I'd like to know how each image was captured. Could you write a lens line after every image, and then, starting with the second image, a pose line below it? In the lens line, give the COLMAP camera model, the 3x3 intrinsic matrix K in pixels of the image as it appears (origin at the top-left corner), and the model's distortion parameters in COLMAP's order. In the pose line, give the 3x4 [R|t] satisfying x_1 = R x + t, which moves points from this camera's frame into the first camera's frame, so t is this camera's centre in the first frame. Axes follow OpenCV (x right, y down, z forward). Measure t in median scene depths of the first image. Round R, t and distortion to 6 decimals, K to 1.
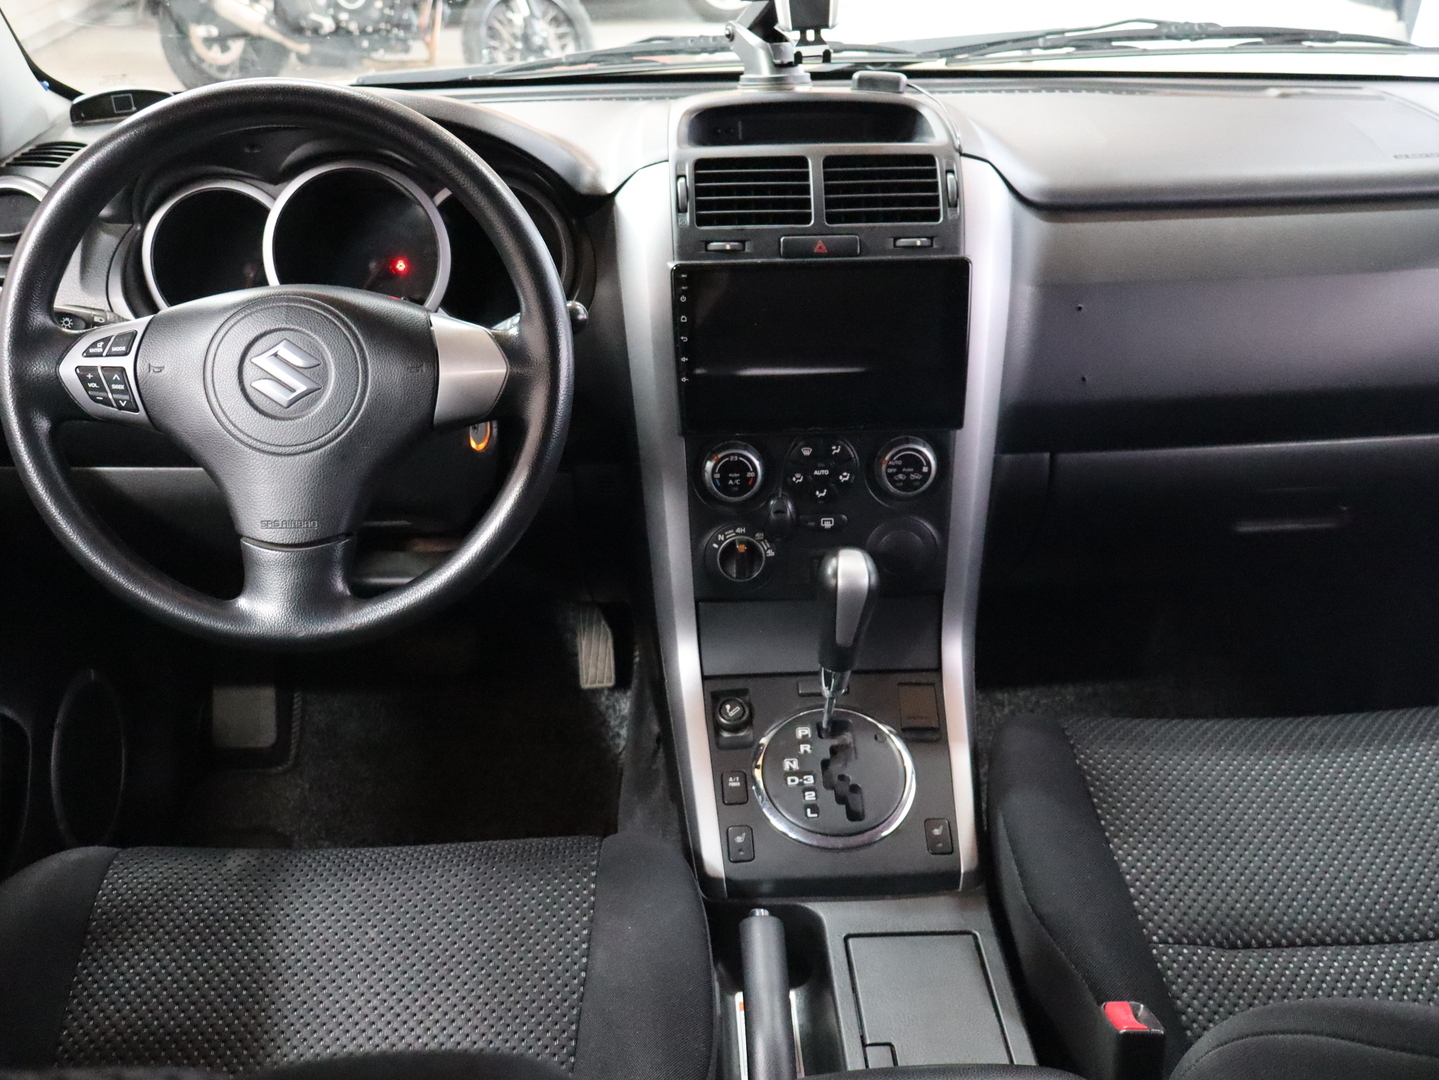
lens RADIAL K [[1217.7, 0, 719.5], [0, 1217.7, 540.0], [0, 0, 1]] dist [0.029932, -0.004897]
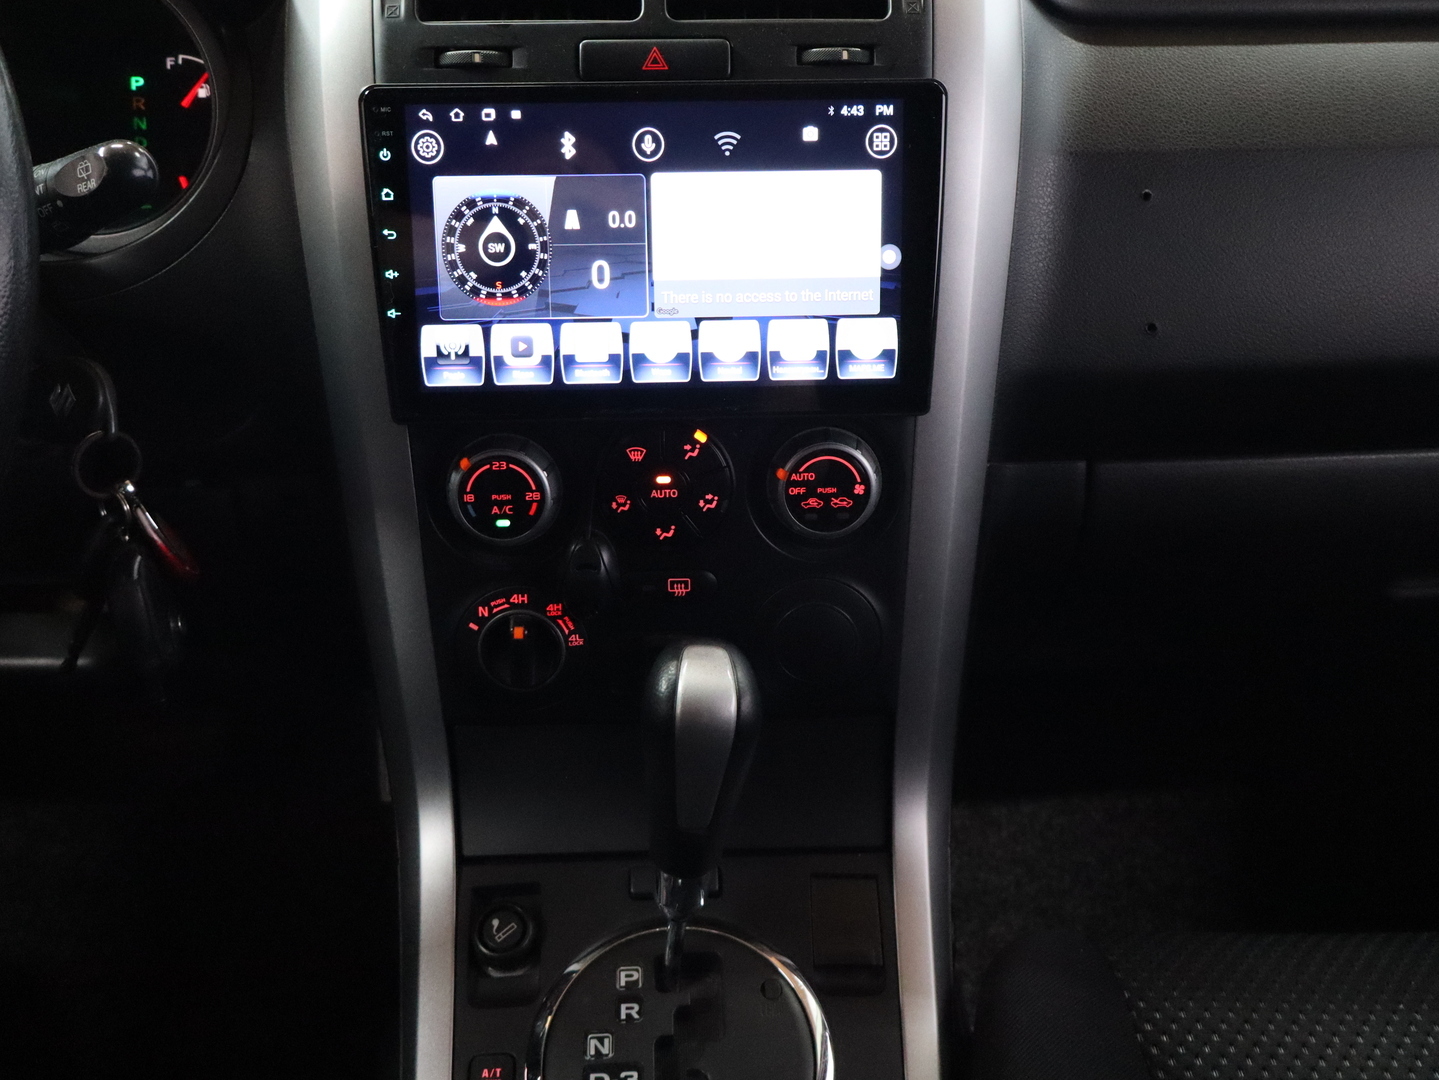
lens RADIAL K [[1178.4, 0, 719.5], [0, 1178.4, 540.0], [0, 0, 1]] dist [0.011037, 0.000826]
pose [[0.999952, 0.008657, -0.004621, 0.109458], [-0.008687, 0.999942, -0.006427, -0.031779], [0.004565, 0.006467, 0.999969, 0.479203]]
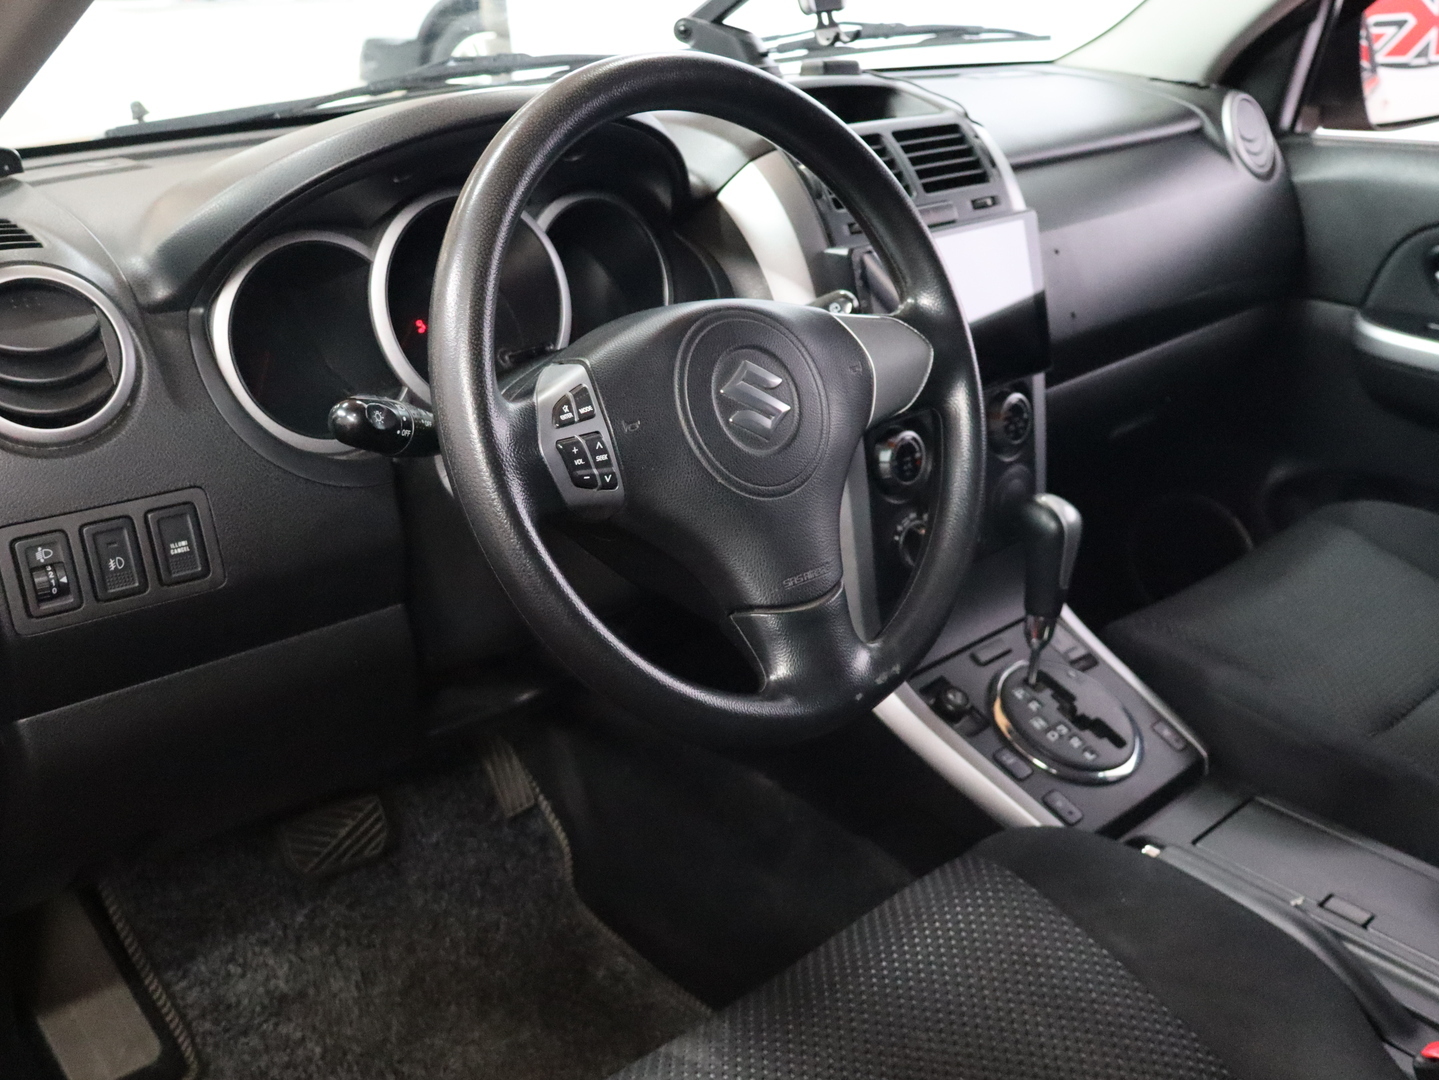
lens RADIAL K [[1329.8, 0, 719.5], [0, 1329.8, 540.0], [0, 0, 1]] dist [0.064460, 0.000953]
pose [[0.757164, -0.246912, 0.604762, -0.747620], [0.293378, 0.955722, 0.022891, -0.059113], [-0.583637, 0.160092, 0.796077, 0.252628]]
